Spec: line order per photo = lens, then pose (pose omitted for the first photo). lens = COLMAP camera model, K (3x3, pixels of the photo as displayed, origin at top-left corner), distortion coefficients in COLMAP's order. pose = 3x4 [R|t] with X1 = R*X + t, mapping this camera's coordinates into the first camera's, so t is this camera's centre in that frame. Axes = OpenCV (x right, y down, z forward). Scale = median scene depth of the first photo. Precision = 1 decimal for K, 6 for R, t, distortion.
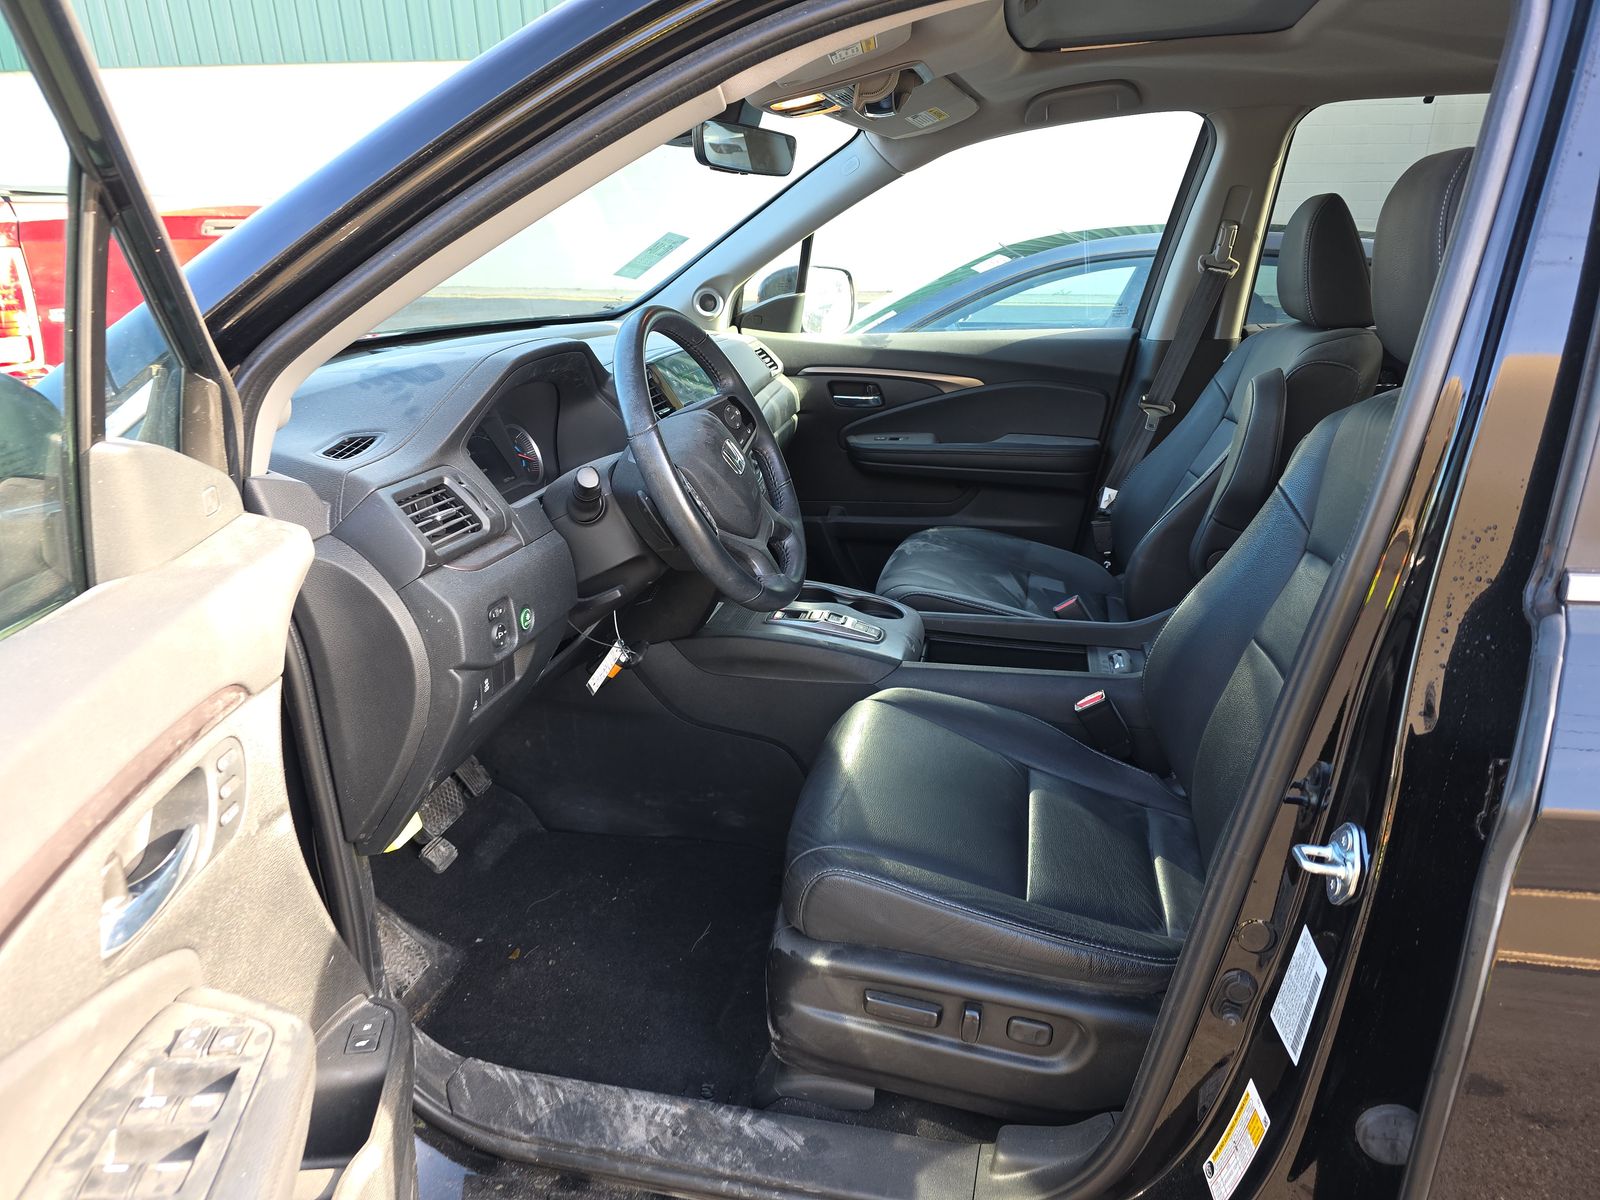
lens RADIAL K [[1110.0, 0, 766.9], [0, 1110.0, 566.7], [0, 0, 1]] dist [0.084545, -0.113404]
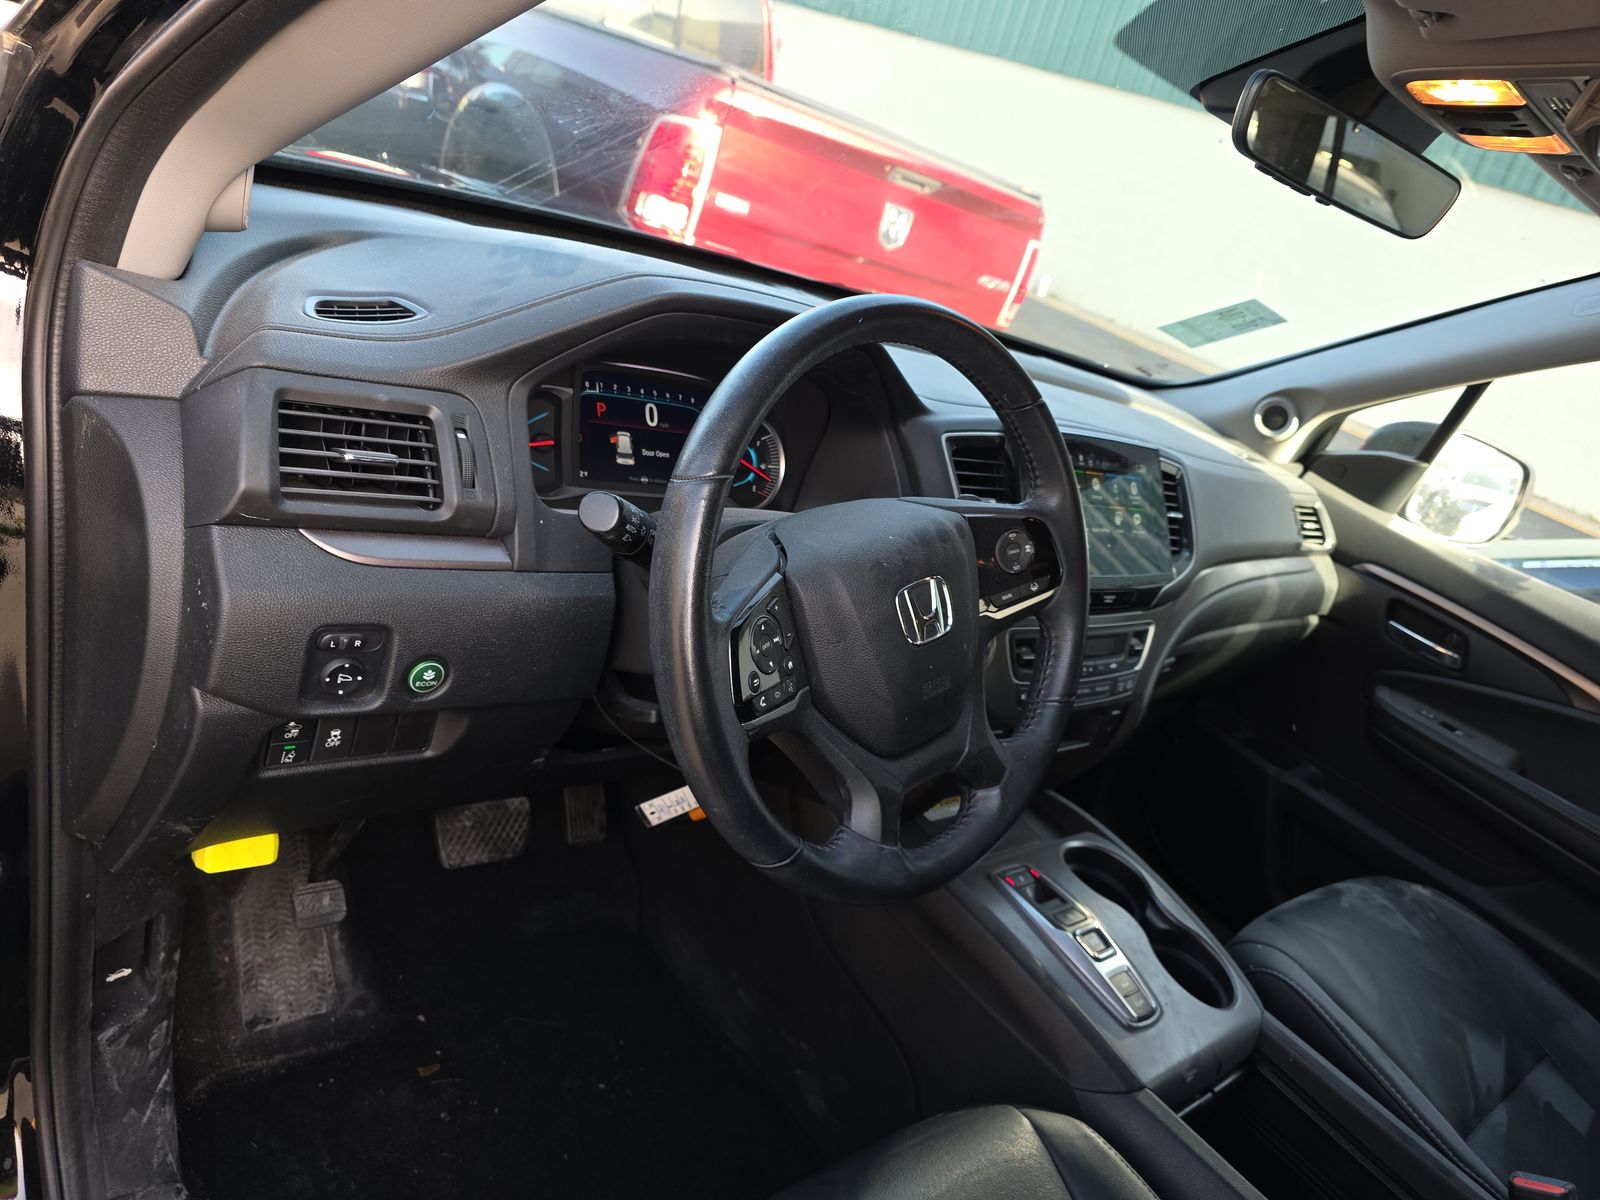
lens RADIAL K [[1110.0, 0, 766.9], [0, 1110.0, 566.7], [0, 0, 1]] dist [0.084545, -0.113404]
pose [[0.753536, 0.462654, -0.467050, 0.096507], [-0.479094, 0.872953, 0.091769, -0.081714], [0.450170, 0.154609, 0.879456, 0.306450]]
